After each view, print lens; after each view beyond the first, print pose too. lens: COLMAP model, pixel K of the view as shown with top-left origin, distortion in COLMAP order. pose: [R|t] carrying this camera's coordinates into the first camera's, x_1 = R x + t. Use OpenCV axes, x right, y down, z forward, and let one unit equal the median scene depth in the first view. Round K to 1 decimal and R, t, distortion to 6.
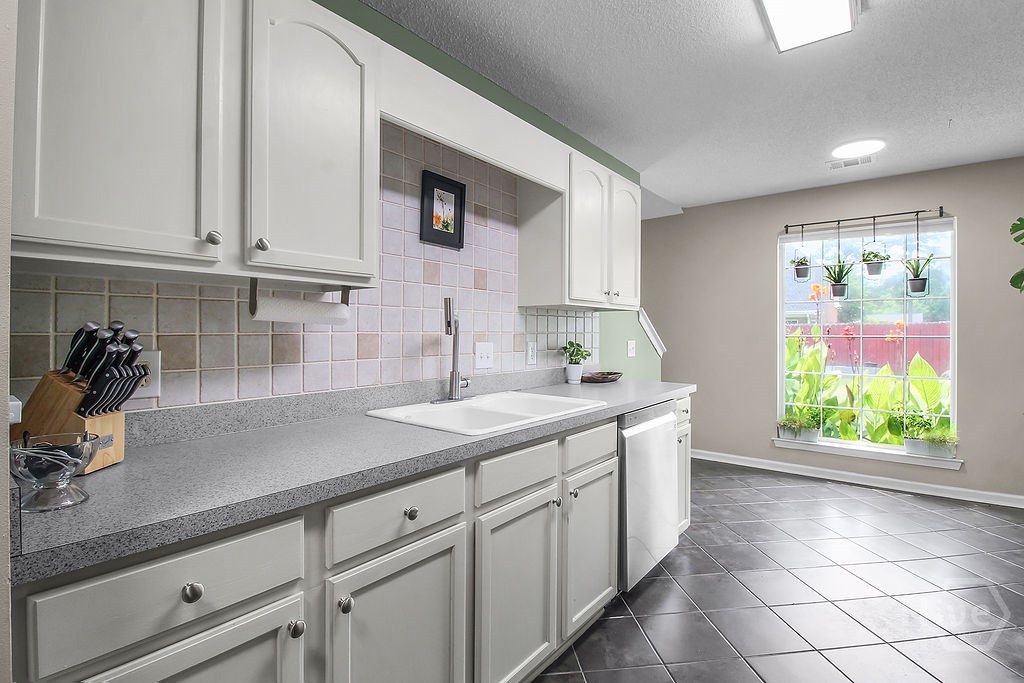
lens RADIAL K [[487.3, 0, 514.1], [0, 487.3, 323.9], [0, 0, 1]] dist [-0.004921, -0.001641]
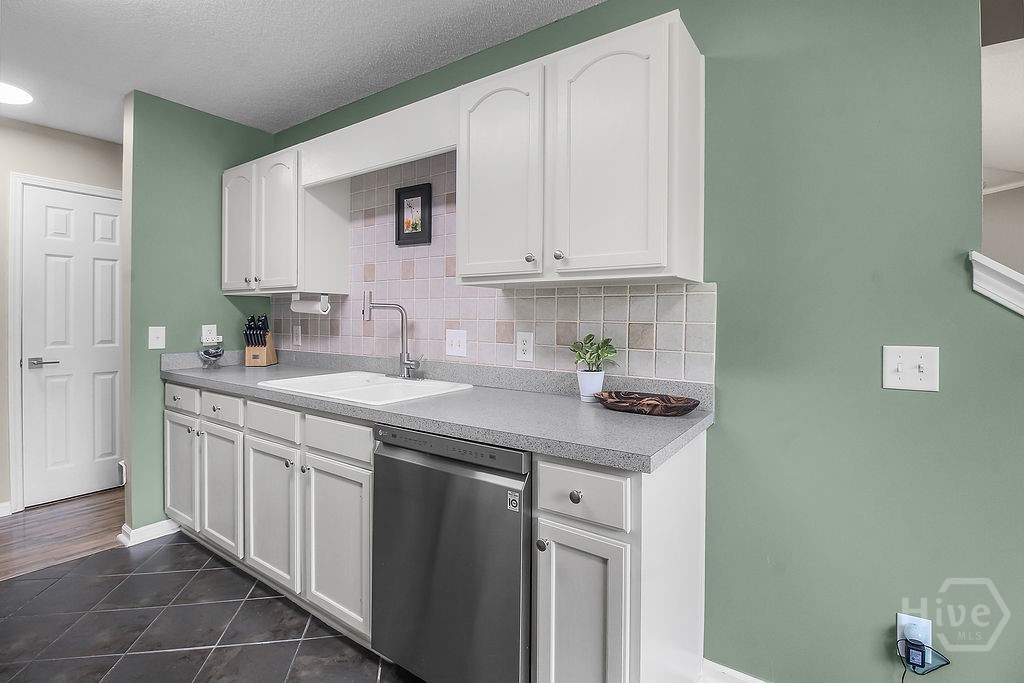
lens RADIAL K [[481.5, 0, 517.9], [0, 481.5, 316.6], [0, 0, 1]] dist [-0.001206, -0.001027]
pose [[0.066384, -0.009801, -0.997746, 1.018408], [0.004885, 0.999943, -0.009497, 0.023446], [0.997782, -0.004244, 0.066428, 1.170561]]
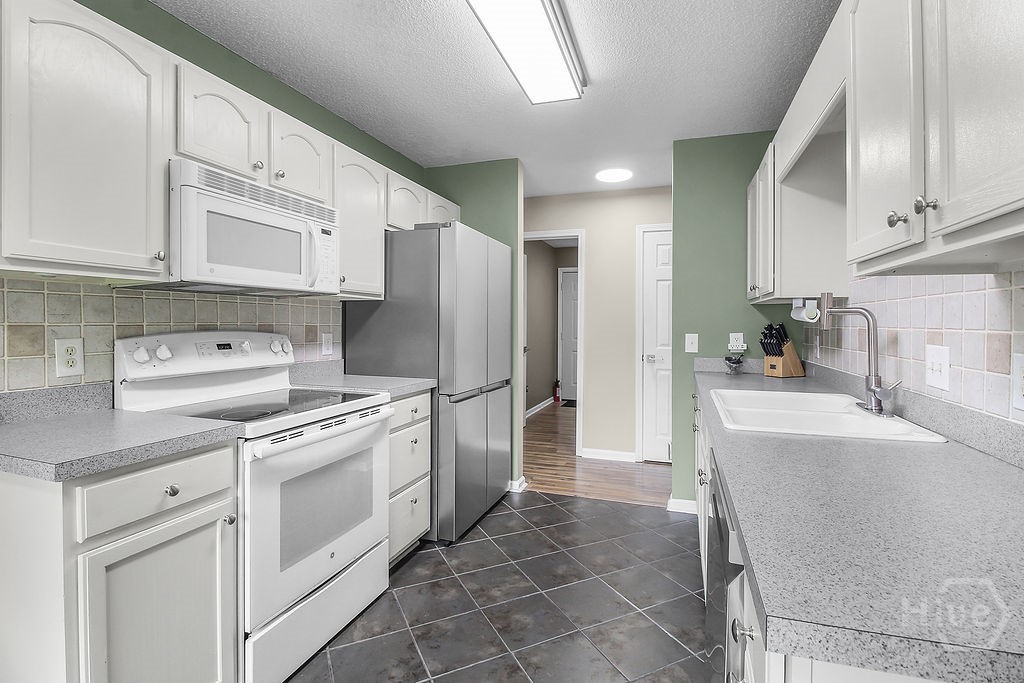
lens RADIAL K [[487.3, 0, 514.1], [0, 487.3, 323.9], [0, 0, 1]] dist [-0.004921, -0.001641]
pose [[-0.939334, -0.010532, -0.342843, 0.719956], [-0.007160, 0.999913, -0.011101, 0.023374], [0.342930, -0.007972, -0.939327, 1.537153]]
